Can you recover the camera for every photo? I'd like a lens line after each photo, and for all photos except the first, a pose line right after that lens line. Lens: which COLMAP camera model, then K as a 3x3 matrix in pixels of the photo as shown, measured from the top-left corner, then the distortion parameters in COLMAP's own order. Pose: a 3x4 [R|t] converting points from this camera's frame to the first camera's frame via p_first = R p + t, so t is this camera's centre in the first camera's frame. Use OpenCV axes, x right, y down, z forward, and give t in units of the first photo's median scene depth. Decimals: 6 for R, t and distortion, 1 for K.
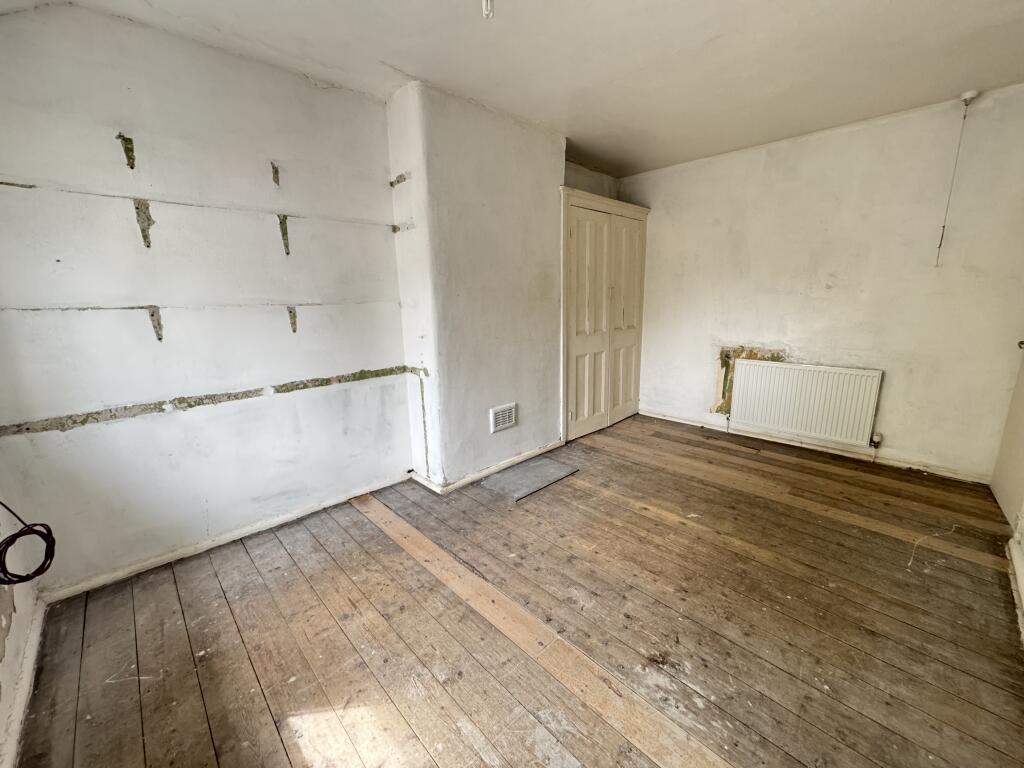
lens RADIAL K [[406.5, 0, 509.0], [0, 406.5, 383.8], [0, 0, 1]] dist [0.001144, -0.000033]
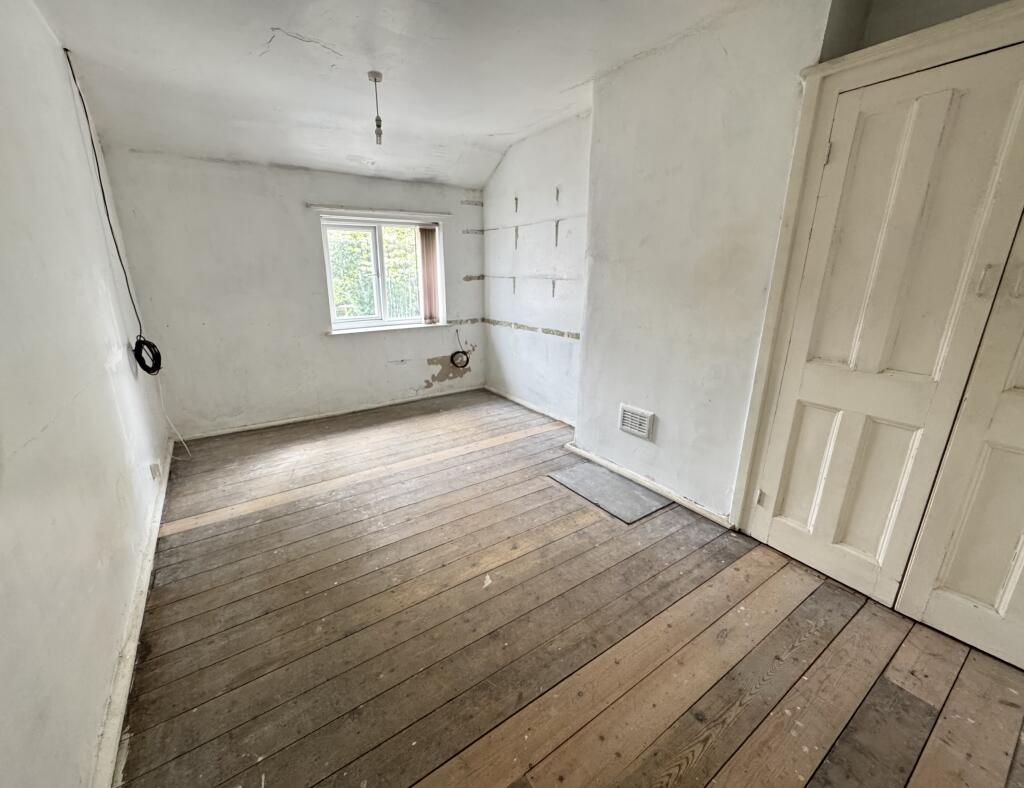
lens RADIAL K [[425.8, 0, 507.1], [0, 425.8, 395.7], [0, 0, 1]] dist [0.001628, -0.000151]
pose [[-0.166967, 0.290815, -0.942098, 1.058439], [-0.208976, 0.923364, 0.322069, -0.245174], [0.963562, 0.250650, -0.093398, 0.993611]]
